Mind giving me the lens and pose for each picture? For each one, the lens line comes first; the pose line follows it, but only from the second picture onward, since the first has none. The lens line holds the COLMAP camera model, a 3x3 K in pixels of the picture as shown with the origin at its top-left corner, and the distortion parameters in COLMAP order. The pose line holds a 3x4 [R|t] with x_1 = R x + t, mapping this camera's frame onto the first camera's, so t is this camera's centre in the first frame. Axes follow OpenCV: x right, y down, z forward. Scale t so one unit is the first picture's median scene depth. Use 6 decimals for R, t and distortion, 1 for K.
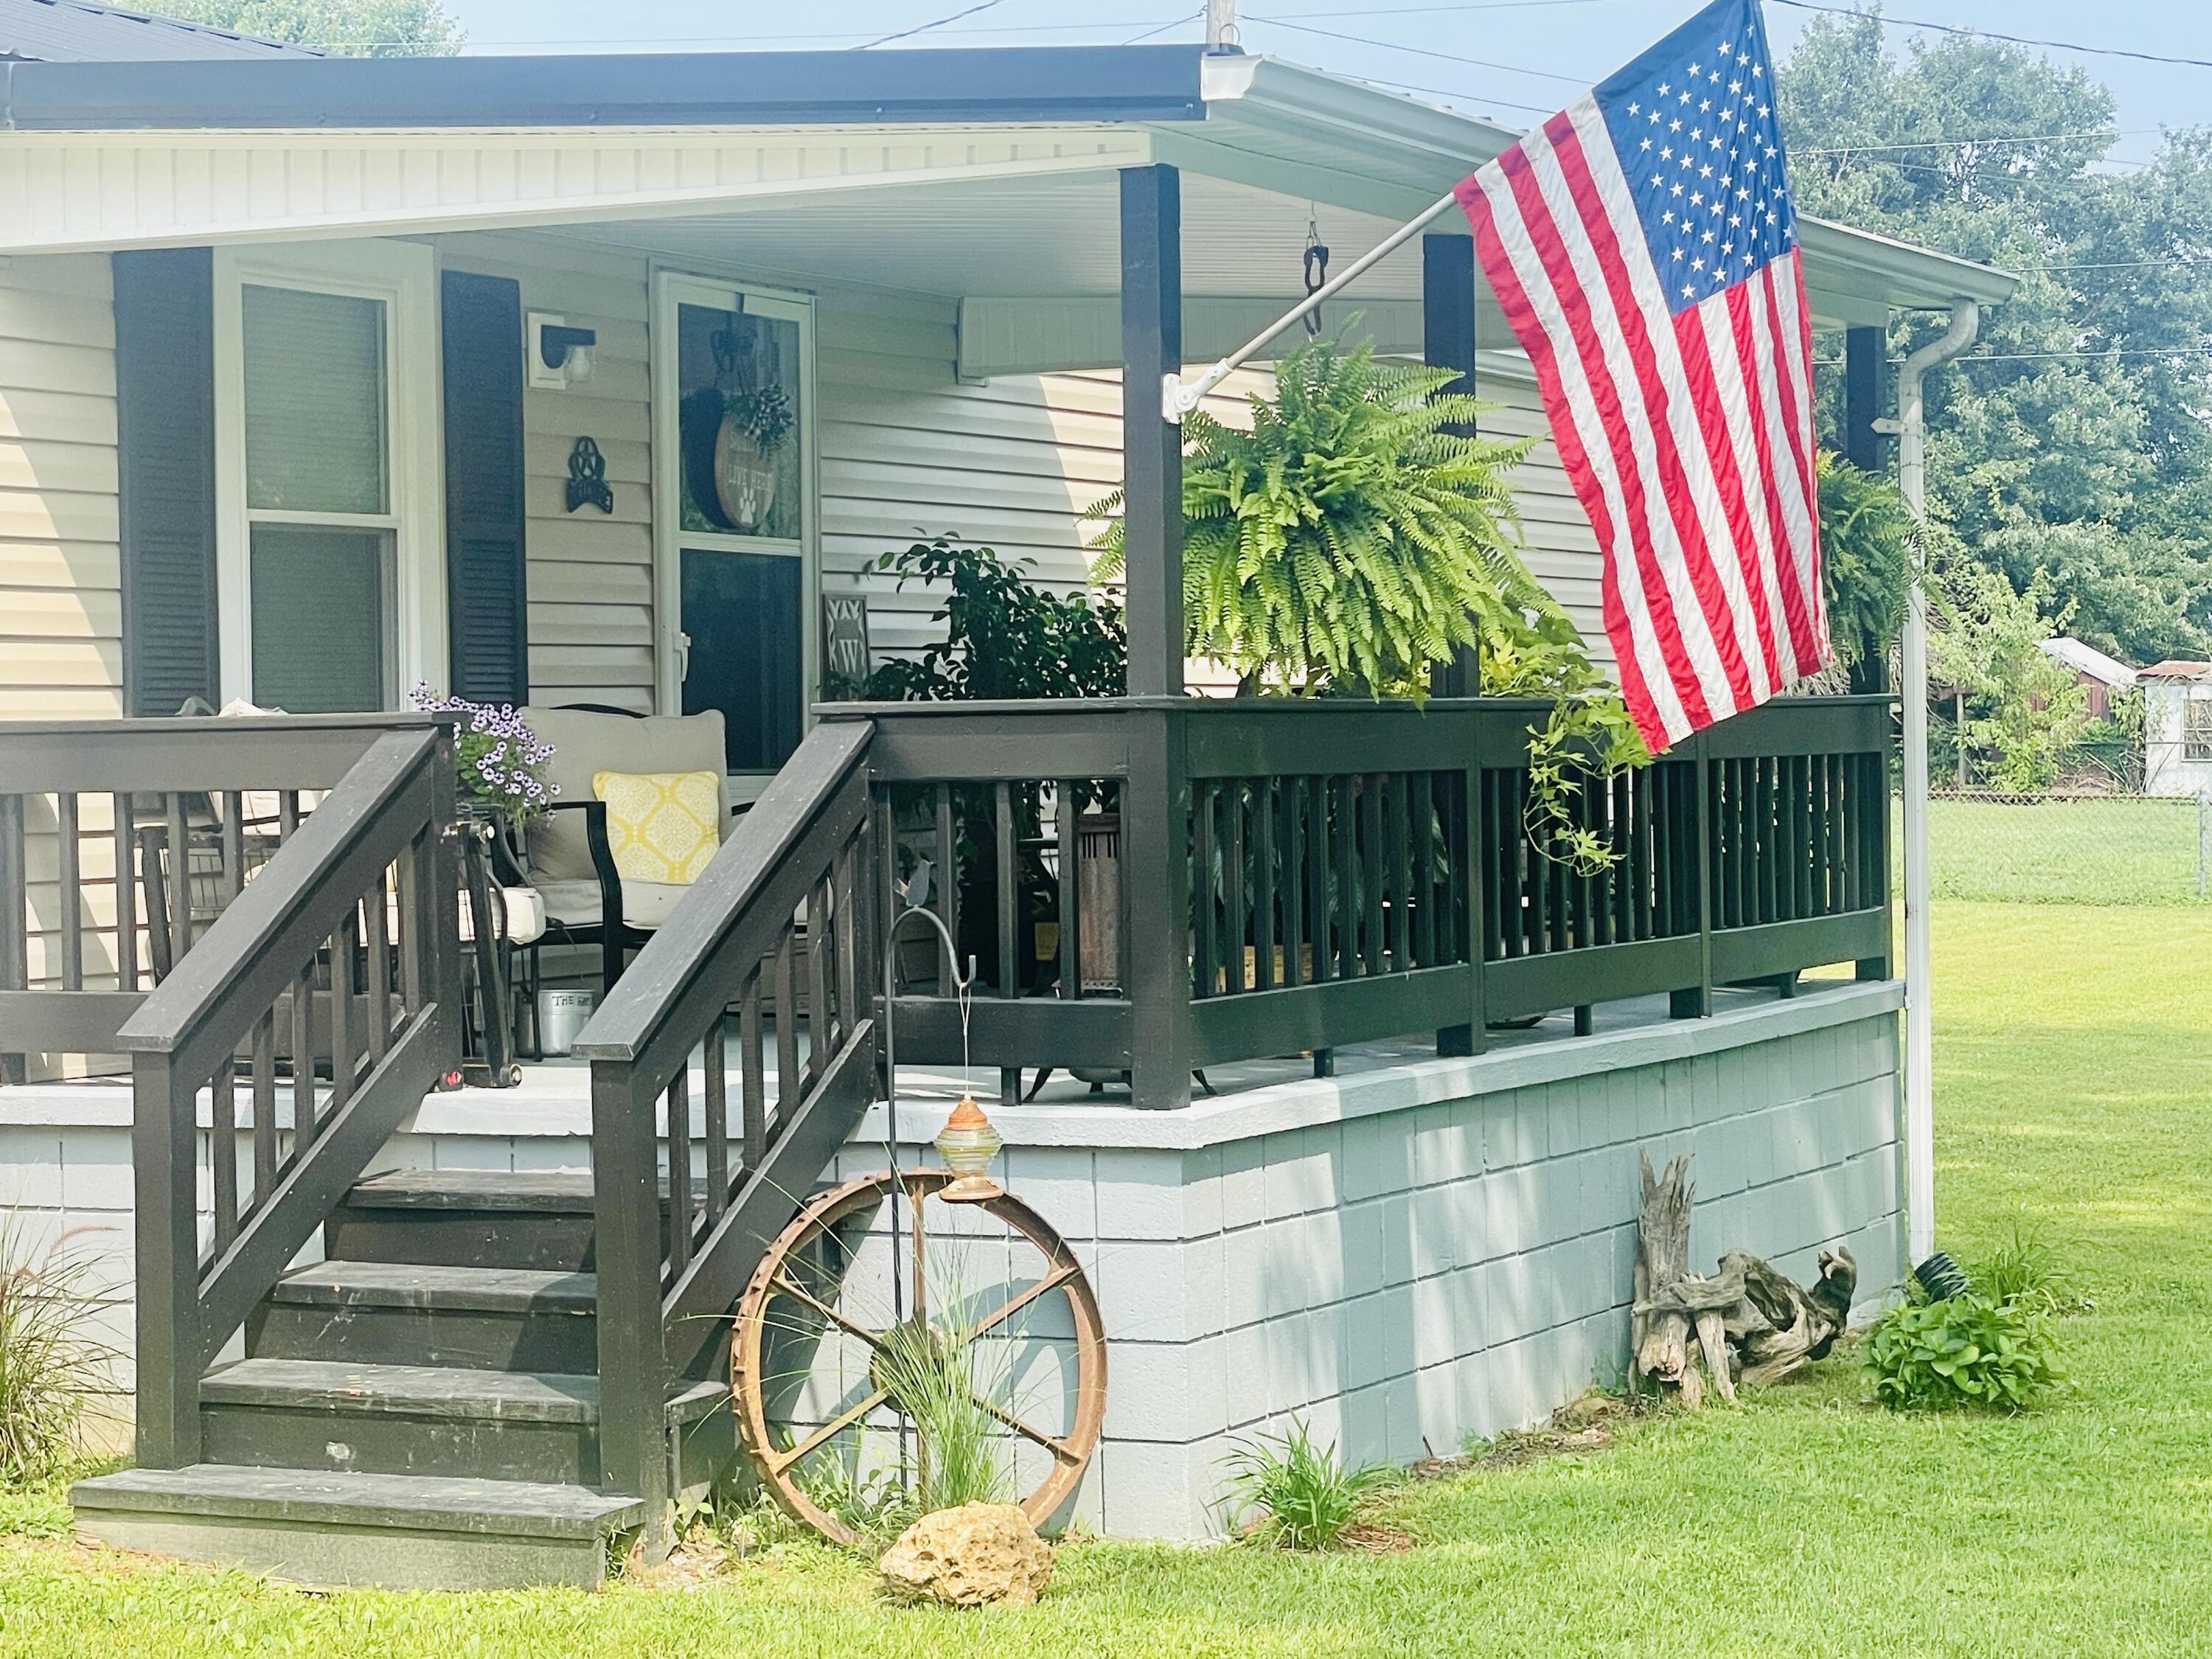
lens RADIAL K [[4749.8, 0, 1108.9], [0, 4749.8, 827.5], [0, 0, 1]] dist [0.067164, 0.000000]
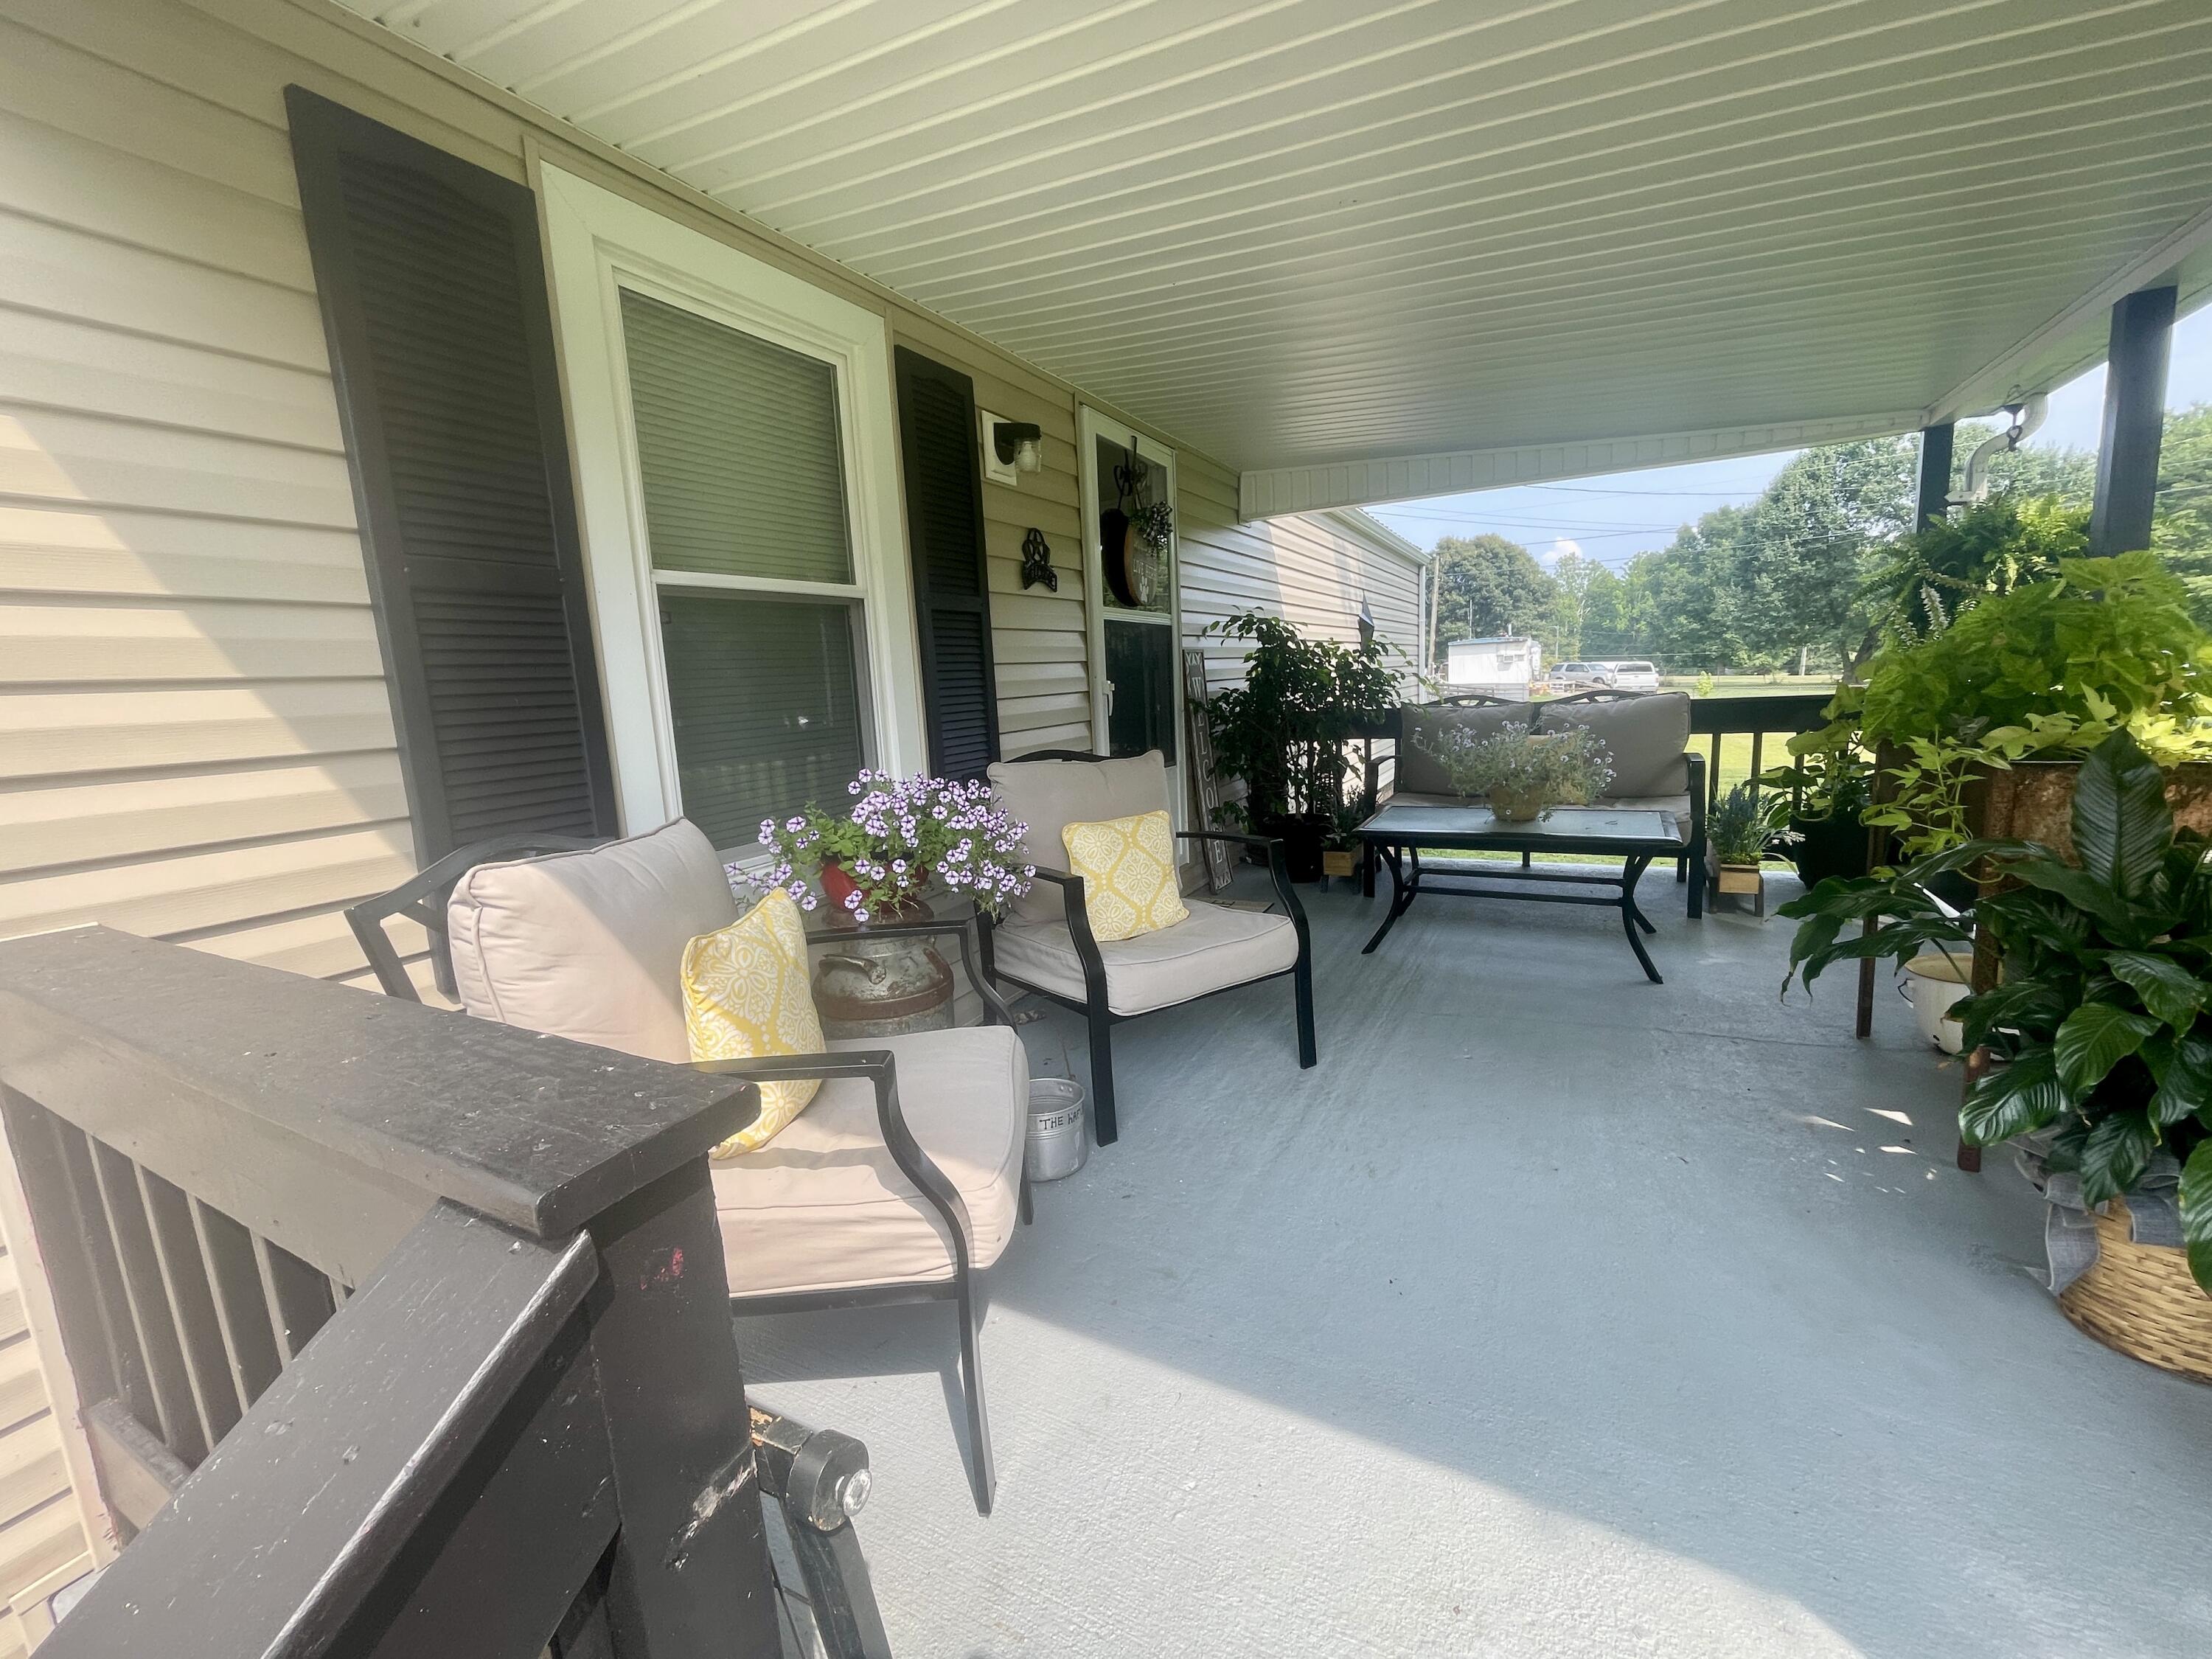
lens RADIAL K [[891.8, 0, 1102.2], [0, 891.8, 841.5], [0, 0, 1]] dist [0.003496, 0.000046]
pose [[0.999229, -0.030773, -0.024375, -0.088416], [0.034322, 0.986204, 0.161938, -0.037687], [0.019056, -0.162649, 0.986500, 0.749469]]
